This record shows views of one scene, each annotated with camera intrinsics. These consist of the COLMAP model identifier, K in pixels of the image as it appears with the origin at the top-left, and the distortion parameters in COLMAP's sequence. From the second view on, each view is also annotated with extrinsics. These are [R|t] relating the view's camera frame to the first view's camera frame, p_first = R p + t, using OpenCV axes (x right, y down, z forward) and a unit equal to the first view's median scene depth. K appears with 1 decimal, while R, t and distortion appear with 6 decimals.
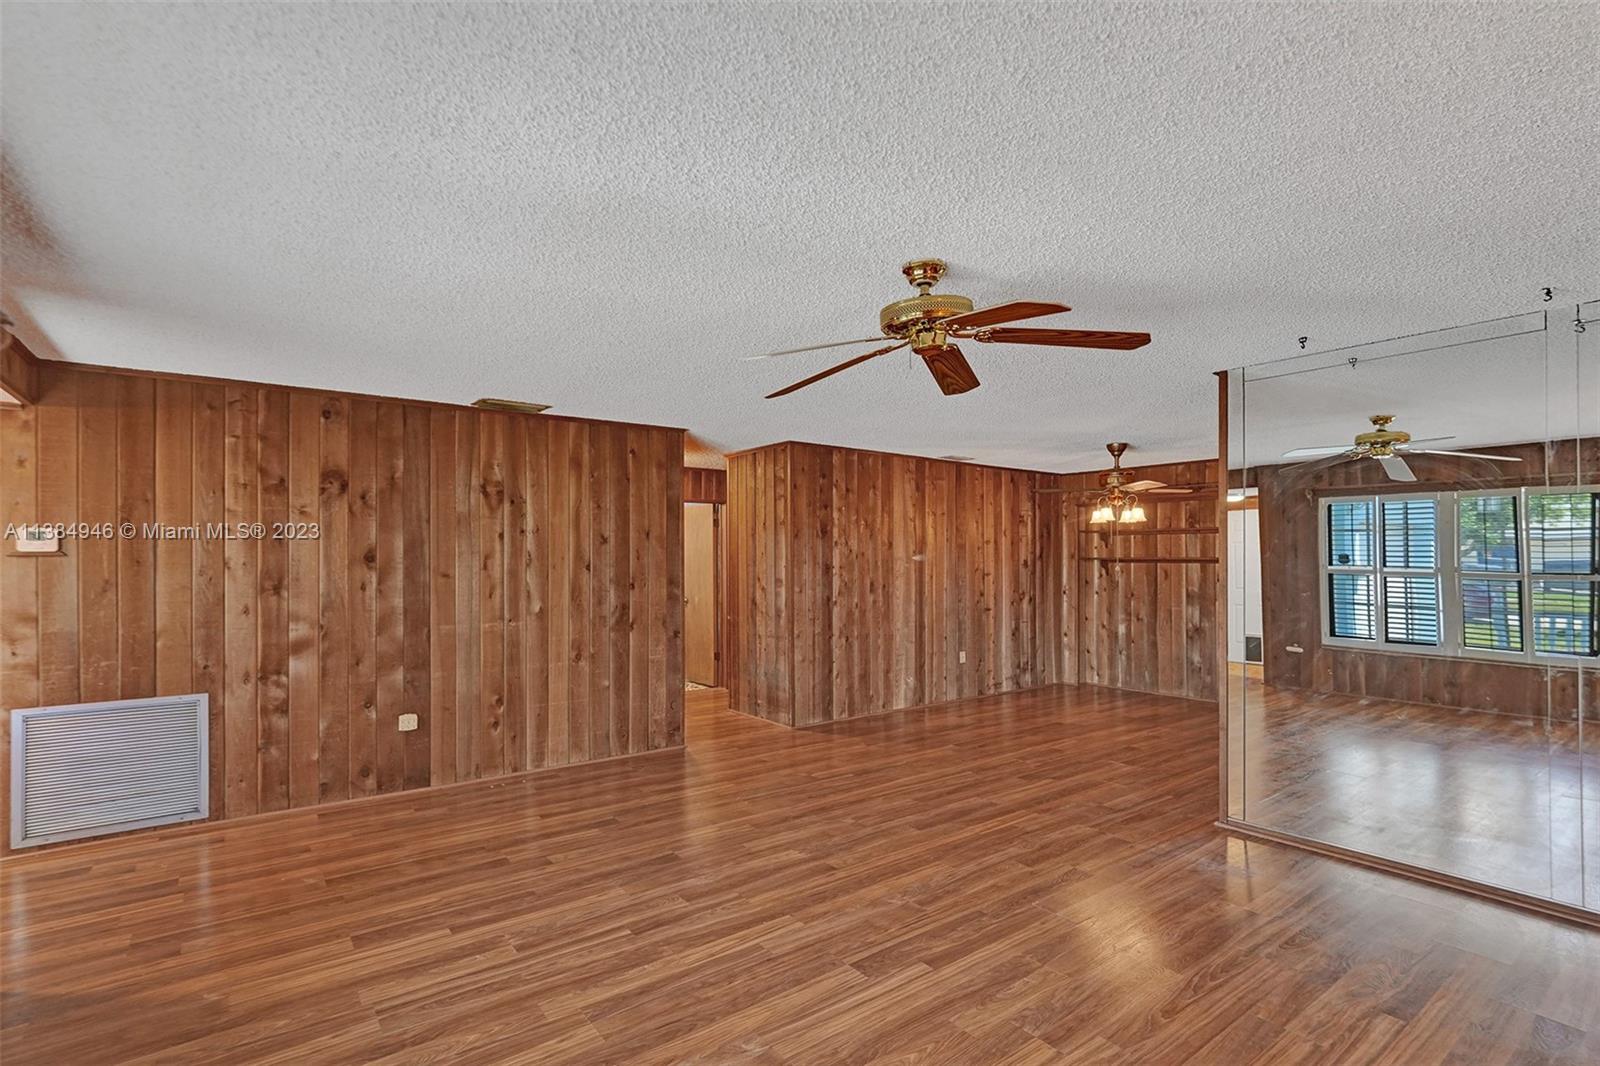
lens RADIAL K [[760.2, 0, 795.9], [0, 760.2, 541.6], [0, 0, 1]] dist [-0.001095, -0.000779]
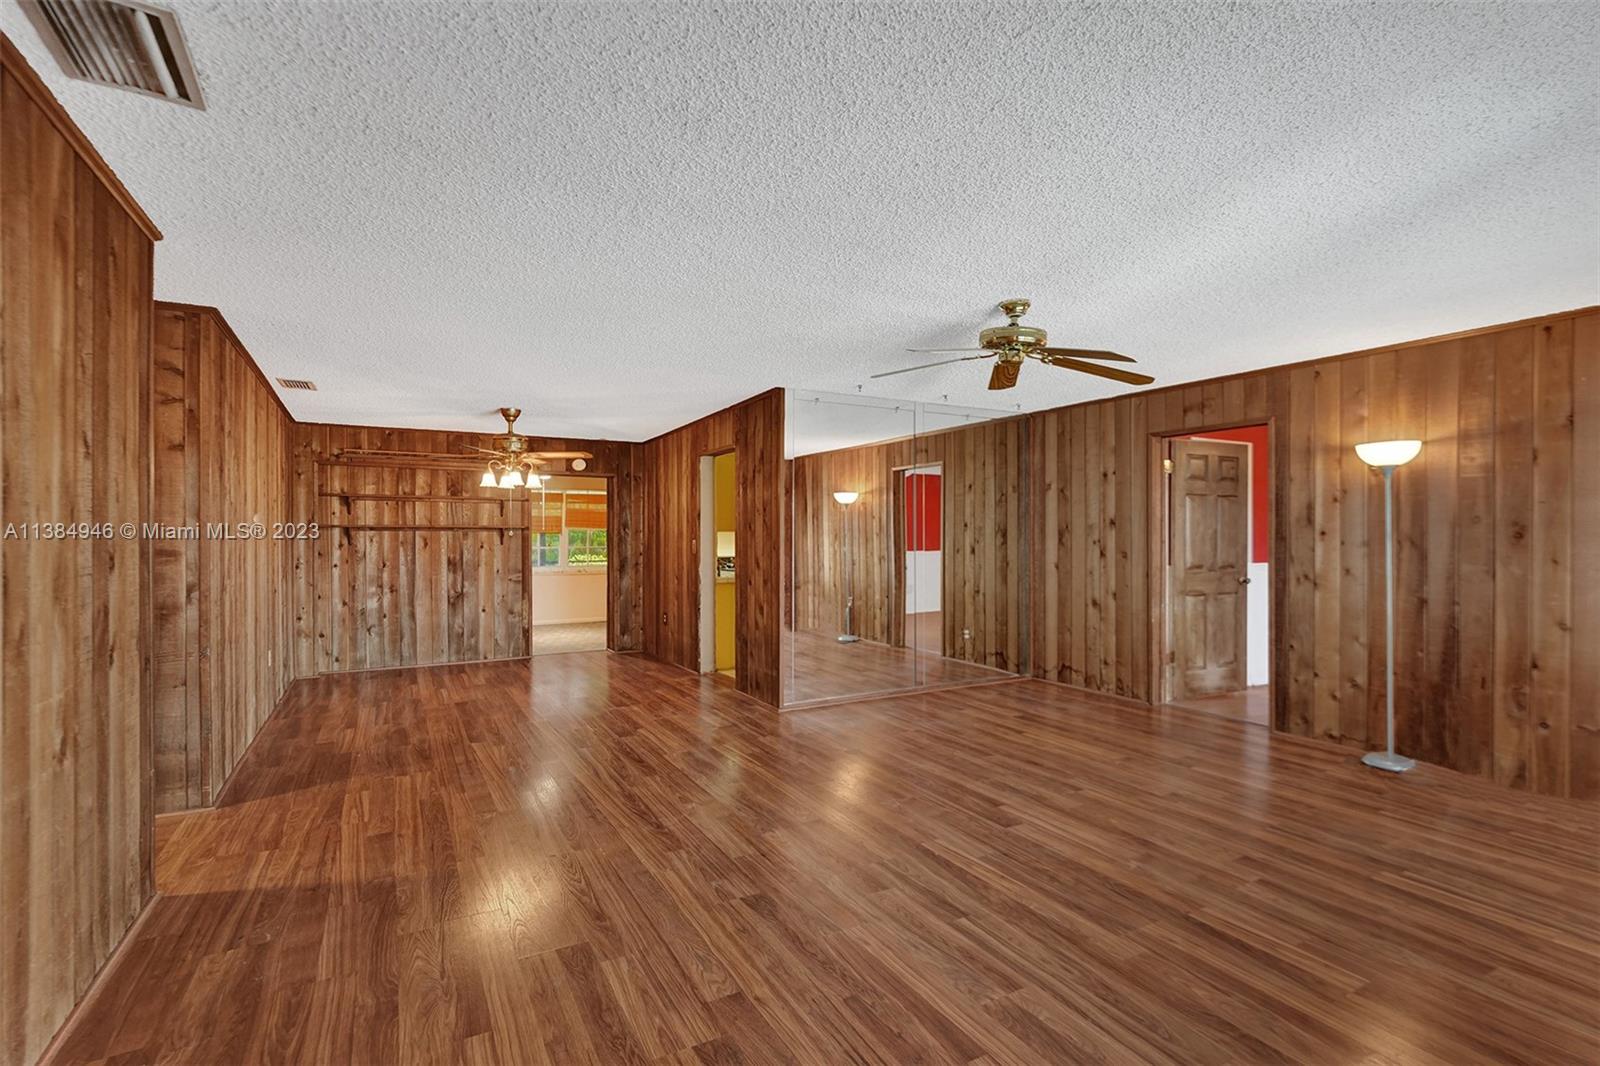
lens RADIAL K [[750.2, 0, 804.0], [0, 750.2, 523.3], [0, 0, 1]] dist [-0.001949, -0.000658]
pose [[0.134208, 0.020830, 0.990734, -0.809497], [-0.022137, 0.999593, -0.018018, 0.049465], [-0.990706, -0.019514, 0.134614, 0.771683]]
